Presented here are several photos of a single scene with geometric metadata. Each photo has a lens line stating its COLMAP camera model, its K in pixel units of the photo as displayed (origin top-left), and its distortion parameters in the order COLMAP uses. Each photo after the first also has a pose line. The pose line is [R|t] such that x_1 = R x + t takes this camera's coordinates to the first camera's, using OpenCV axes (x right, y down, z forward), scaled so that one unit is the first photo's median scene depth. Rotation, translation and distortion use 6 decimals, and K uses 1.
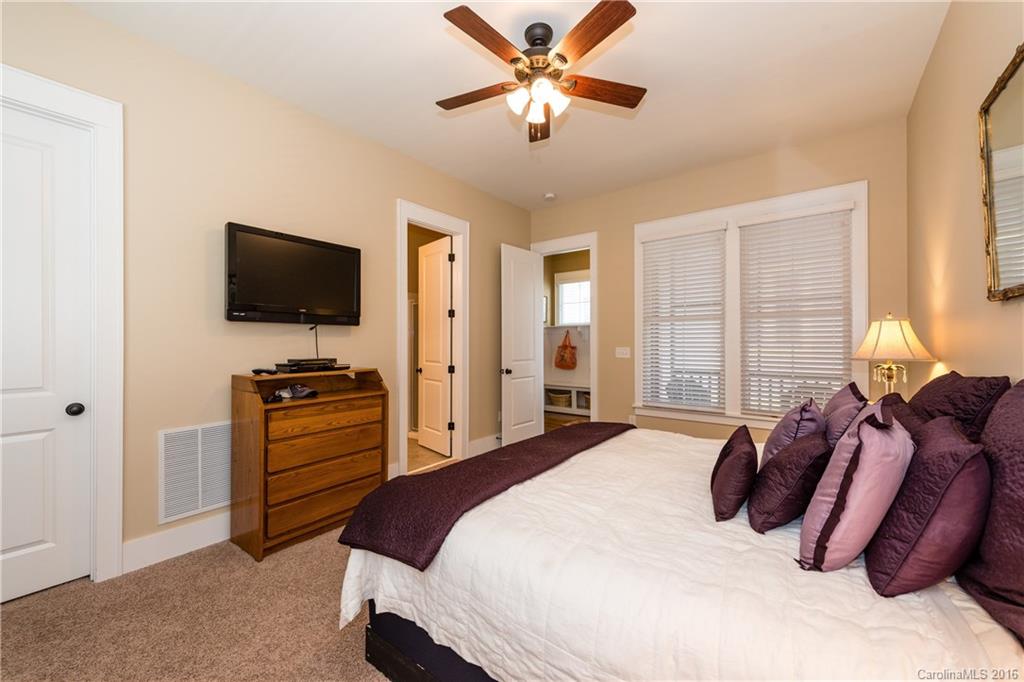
lens RADIAL K [[401.8, 0, 511.3], [0, 401.8, 339.7], [0, 0, 1]] dist [0.002354, 0.000219]
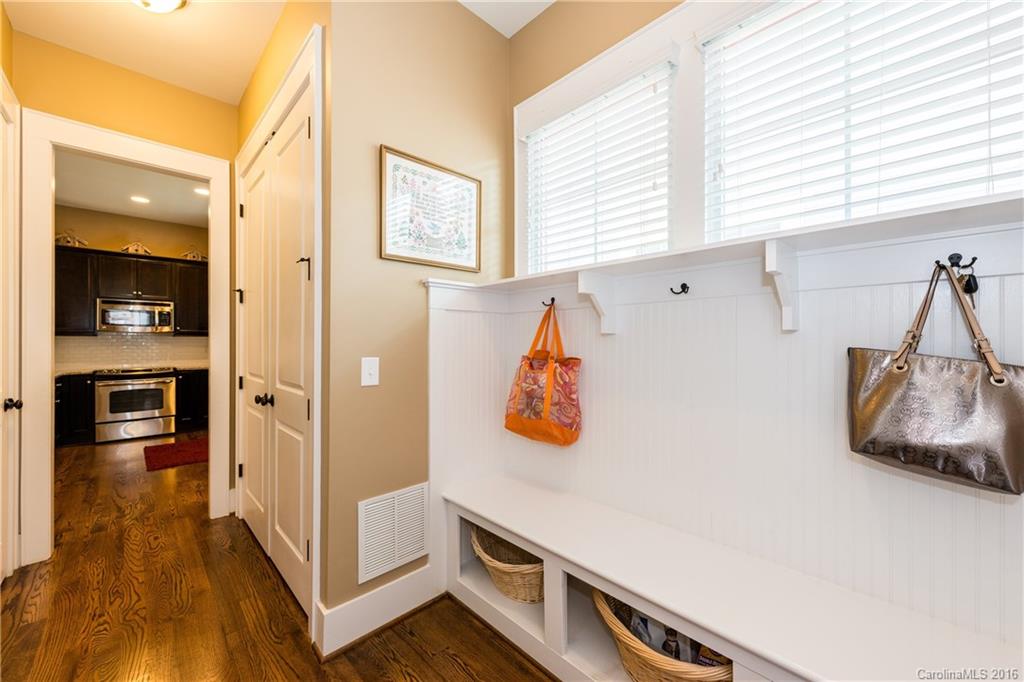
lens RADIAL K [[401.8, 0, 511.3], [0, 401.8, 339.7], [0, 0, 1]] dist [0.002354, 0.000219]
pose [[0.984922, 0.001270, -0.172993, 0.160256], [-0.000983, 0.999998, 0.001749, 0.005078], [0.172995, -0.001553, 0.984921, 0.734010]]
